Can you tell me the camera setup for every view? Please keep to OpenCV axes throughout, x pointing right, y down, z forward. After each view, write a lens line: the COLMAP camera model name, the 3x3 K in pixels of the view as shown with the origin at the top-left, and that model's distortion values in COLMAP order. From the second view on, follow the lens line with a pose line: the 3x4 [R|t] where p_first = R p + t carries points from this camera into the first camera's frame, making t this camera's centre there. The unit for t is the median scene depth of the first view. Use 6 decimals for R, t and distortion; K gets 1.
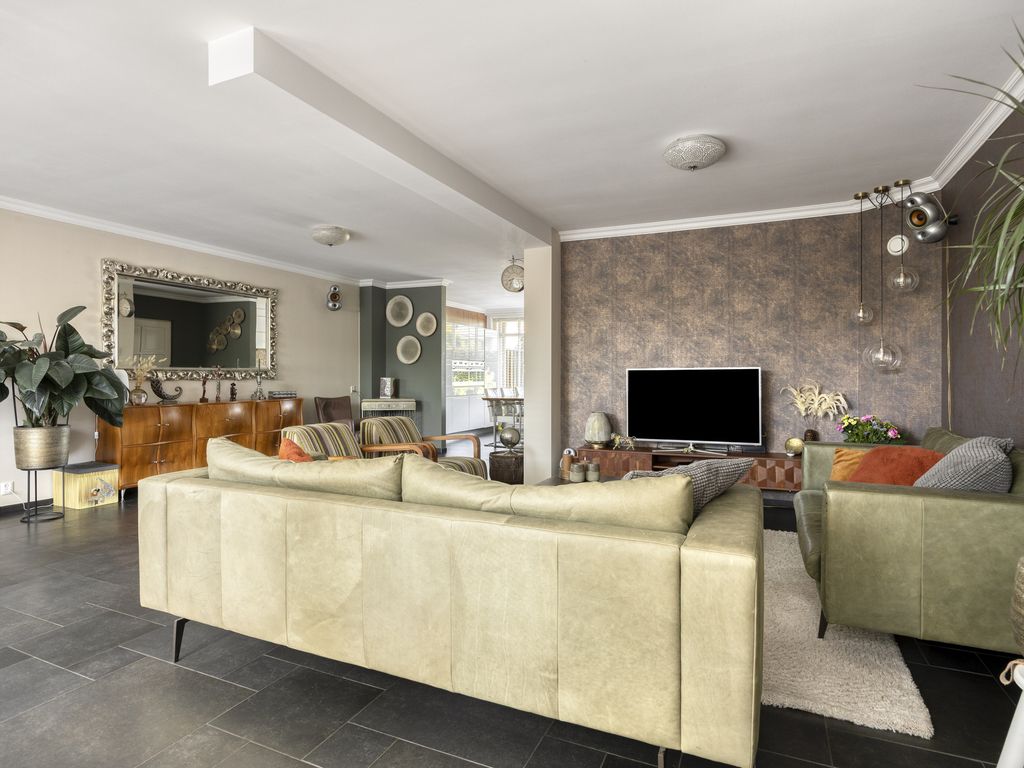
lens RADIAL K [[563.2, 0, 514.0], [0, 563.2, 373.9], [0, 0, 1]] dist [-0.011666, 0.000901]
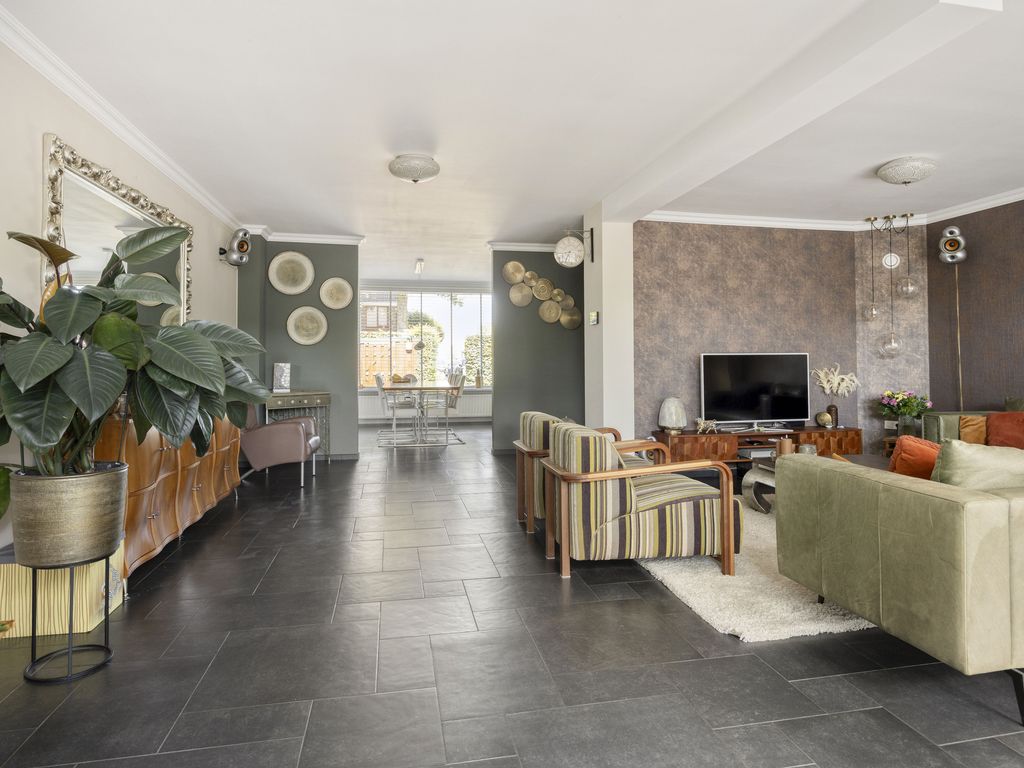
lens RADIAL K [[605.4, 0, 514.0], [0, 605.4, 347.6], [0, 0, 1]] dist [-0.004506, -0.000749]
pose [[0.810312, 0.010752, 0.585900, -0.731940], [-0.001722, 0.999871, -0.015968, -0.002065], [-0.585996, 0.011930, 0.810226, 0.316896]]
